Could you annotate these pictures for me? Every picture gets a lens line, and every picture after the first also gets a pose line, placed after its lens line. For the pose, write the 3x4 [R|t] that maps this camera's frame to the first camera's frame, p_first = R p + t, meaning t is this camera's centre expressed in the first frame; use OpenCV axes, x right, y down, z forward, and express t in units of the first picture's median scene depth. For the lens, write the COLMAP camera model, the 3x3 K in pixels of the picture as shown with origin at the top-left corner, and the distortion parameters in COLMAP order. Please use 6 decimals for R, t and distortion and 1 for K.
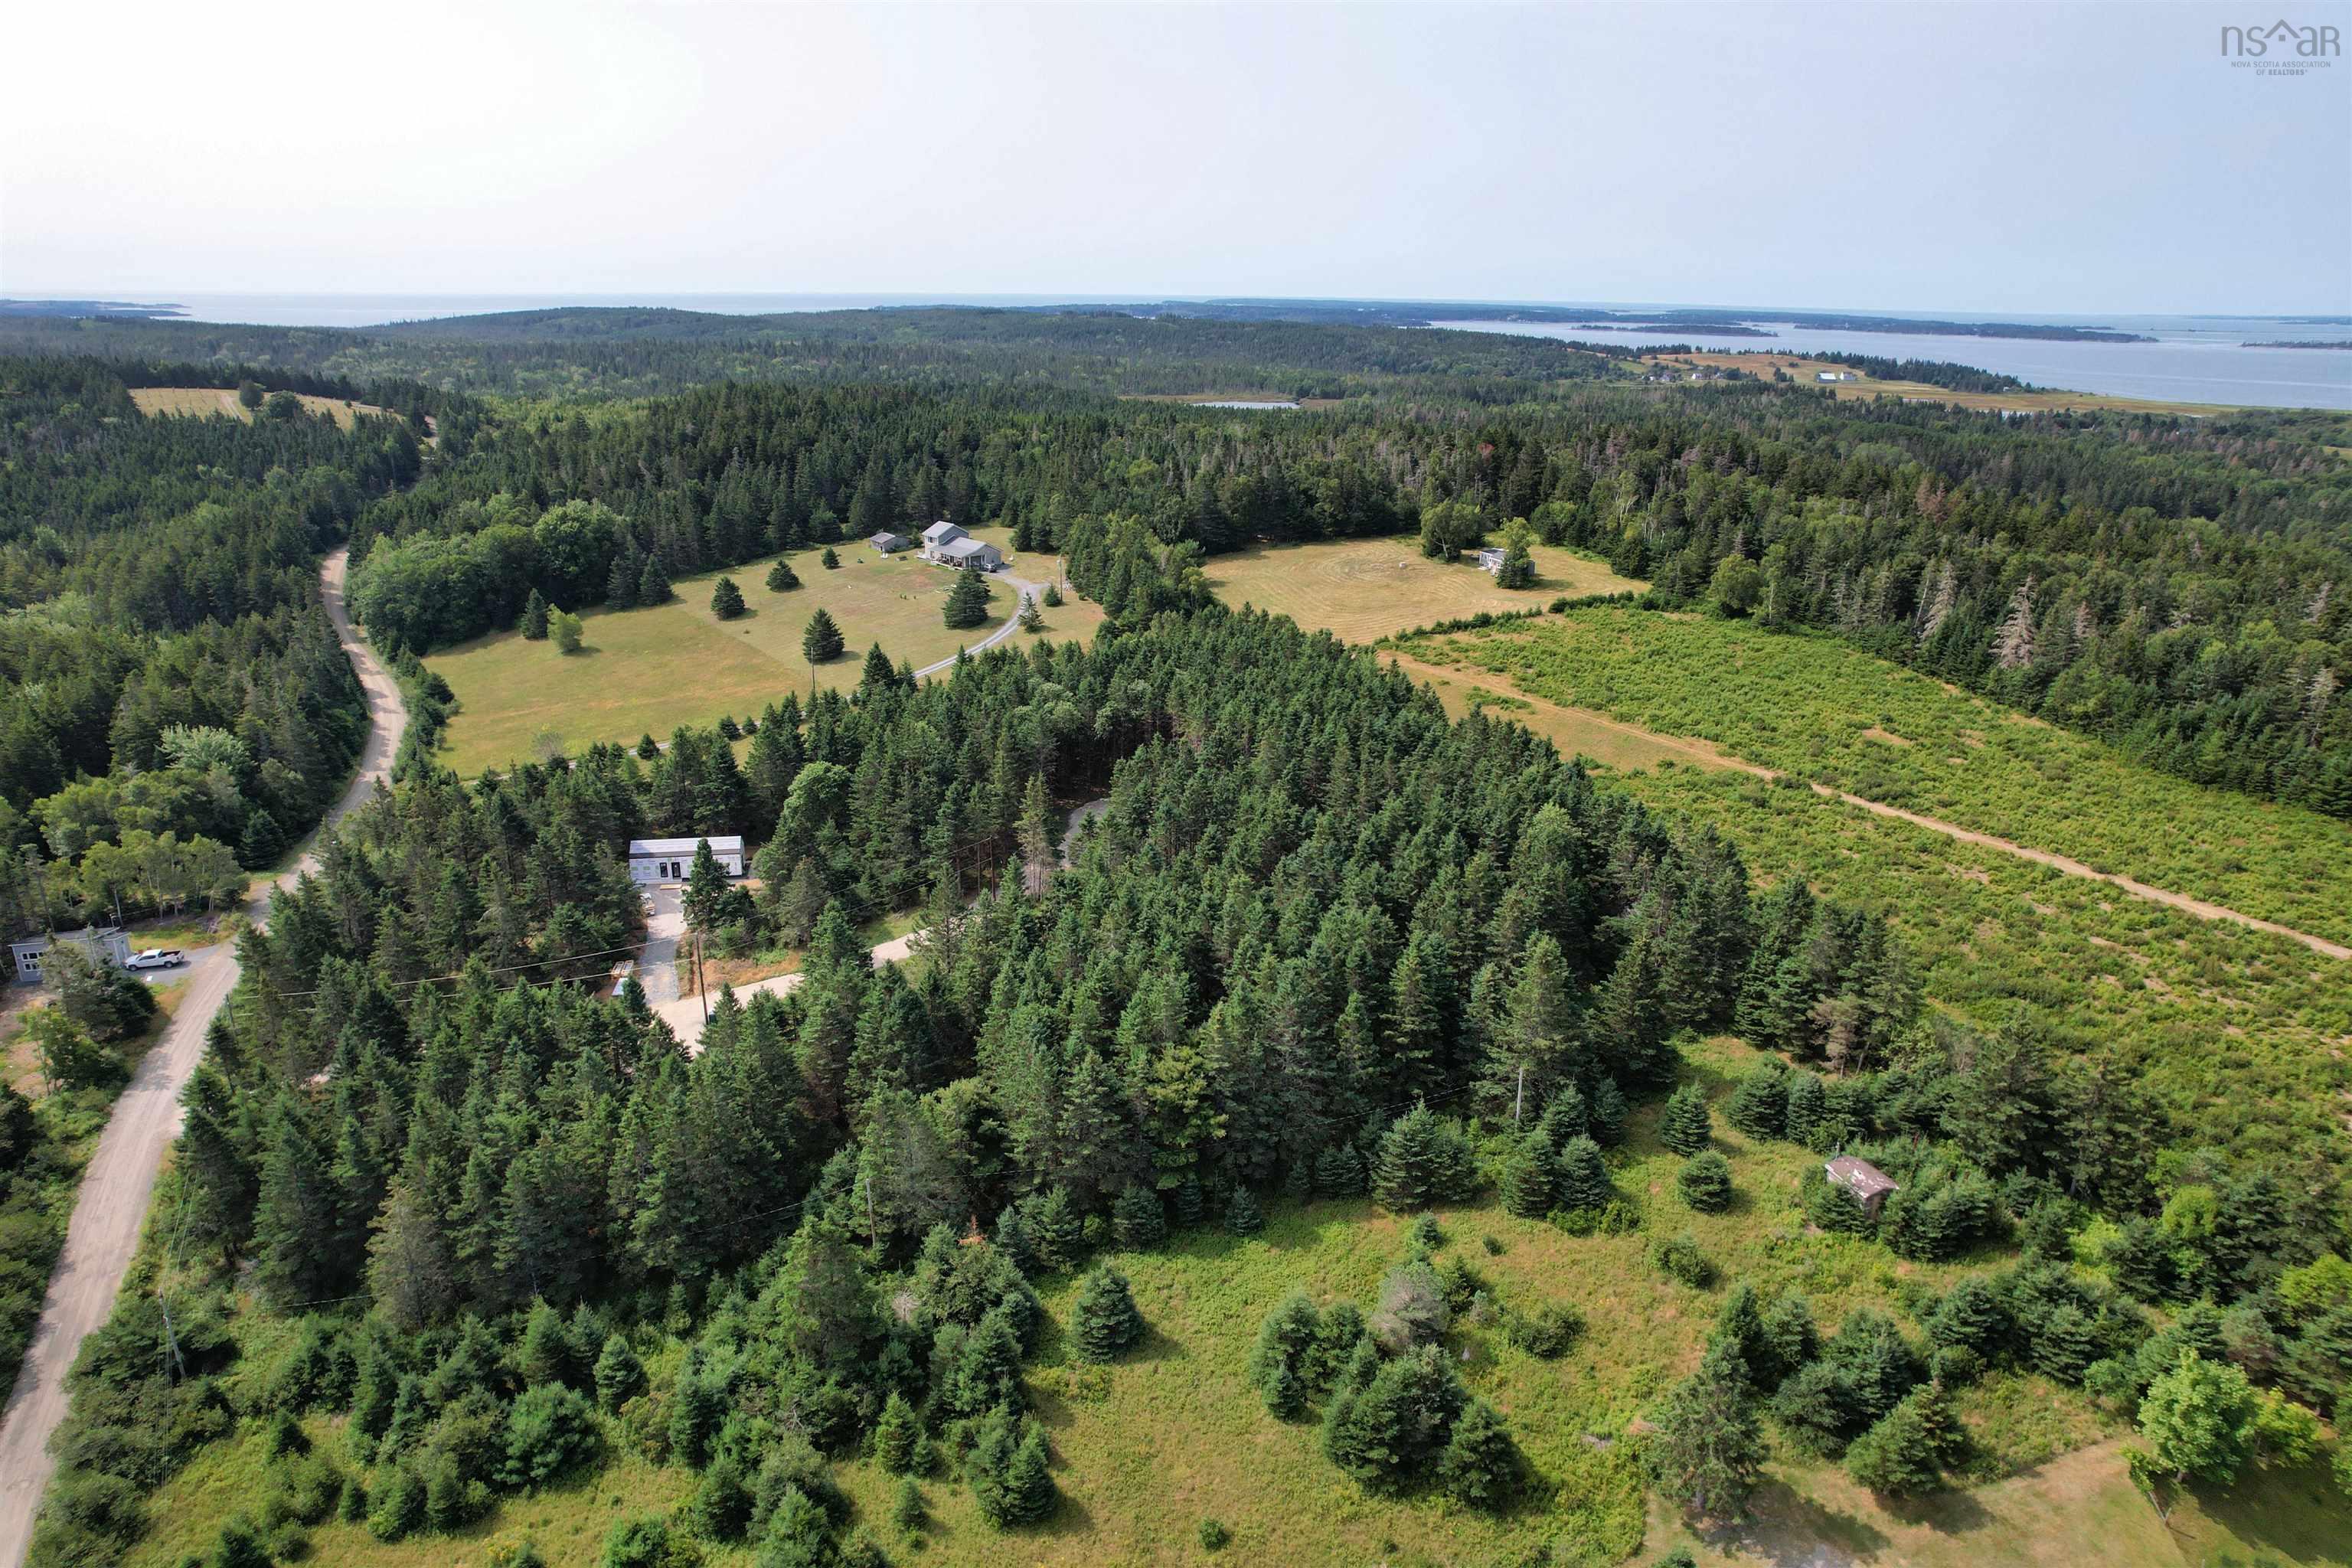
lens RADIAL K [[1503.7, 0, 1176.0], [0, 1503.7, 784.0], [0, 0, 1]] dist [-0.080300, 0.072914]
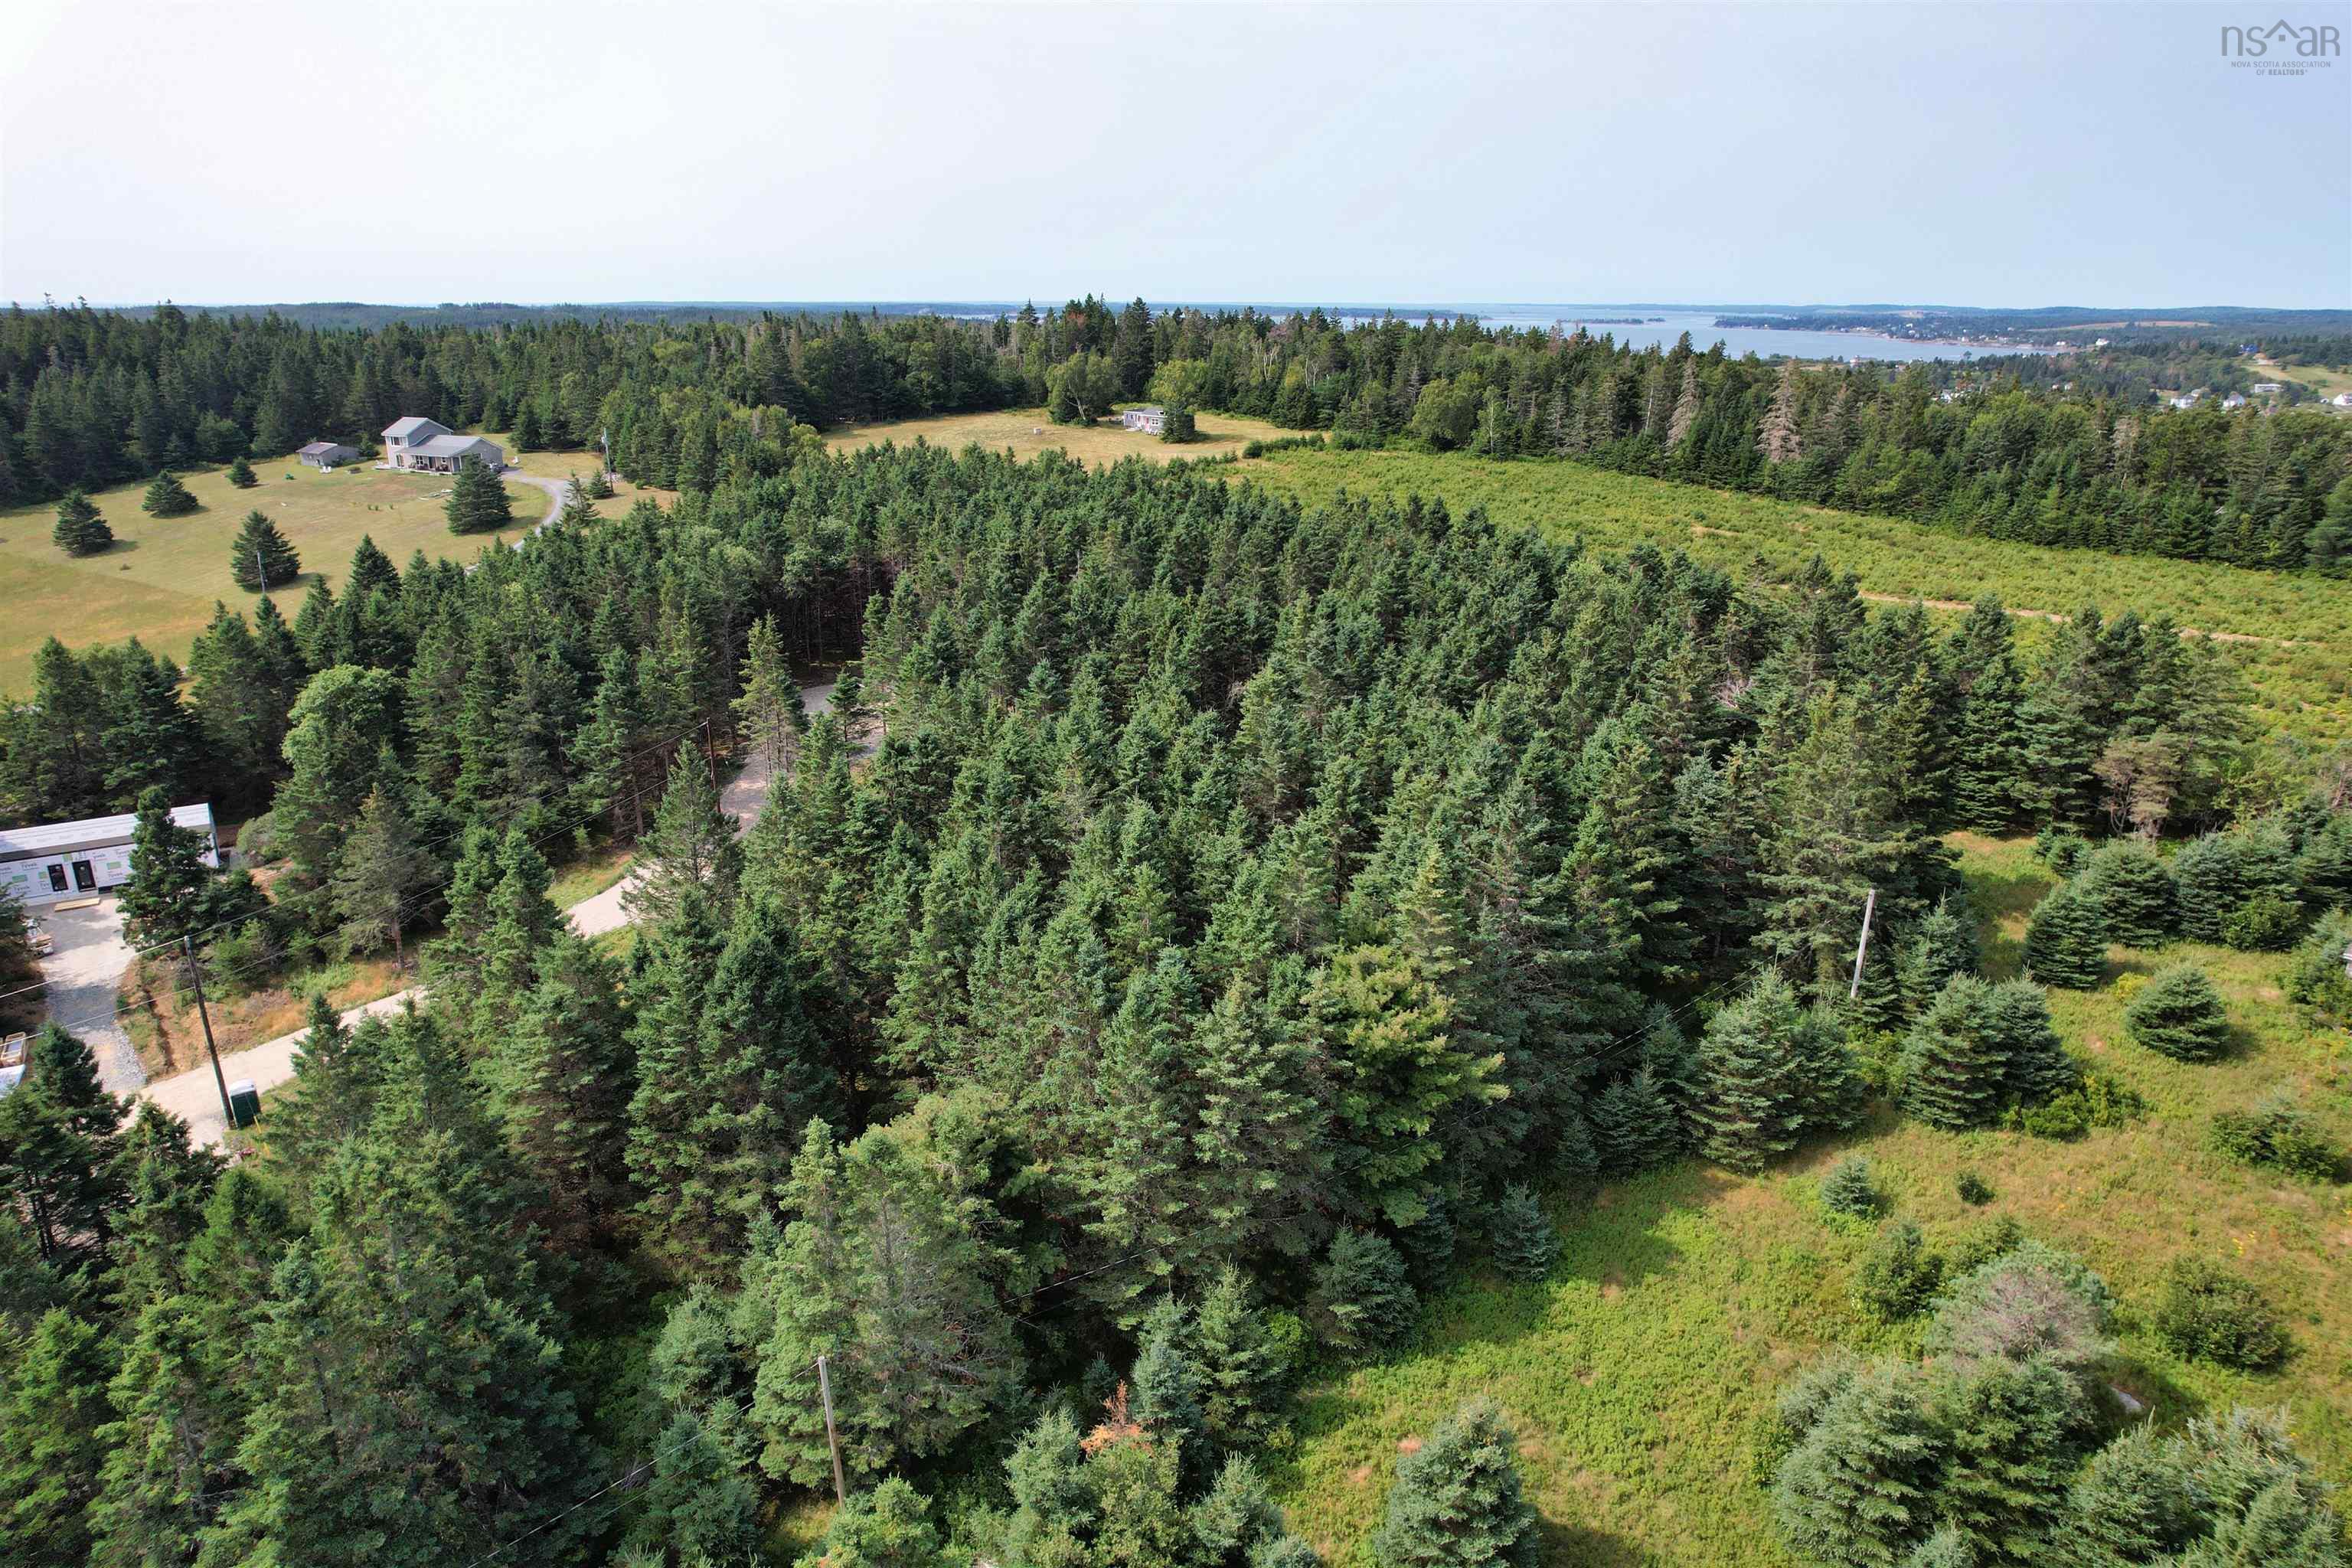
lens RADIAL K [[1503.7, 0, 1176.0], [0, 1503.7, 784.0], [0, 0, 1]] dist [-0.080300, 0.072914]
pose [[0.928690, -0.121310, 0.350455, -0.142431], [0.122364, 0.992299, 0.019226, 0.063391], [-0.350088, 0.025028, 0.936382, 0.333683]]
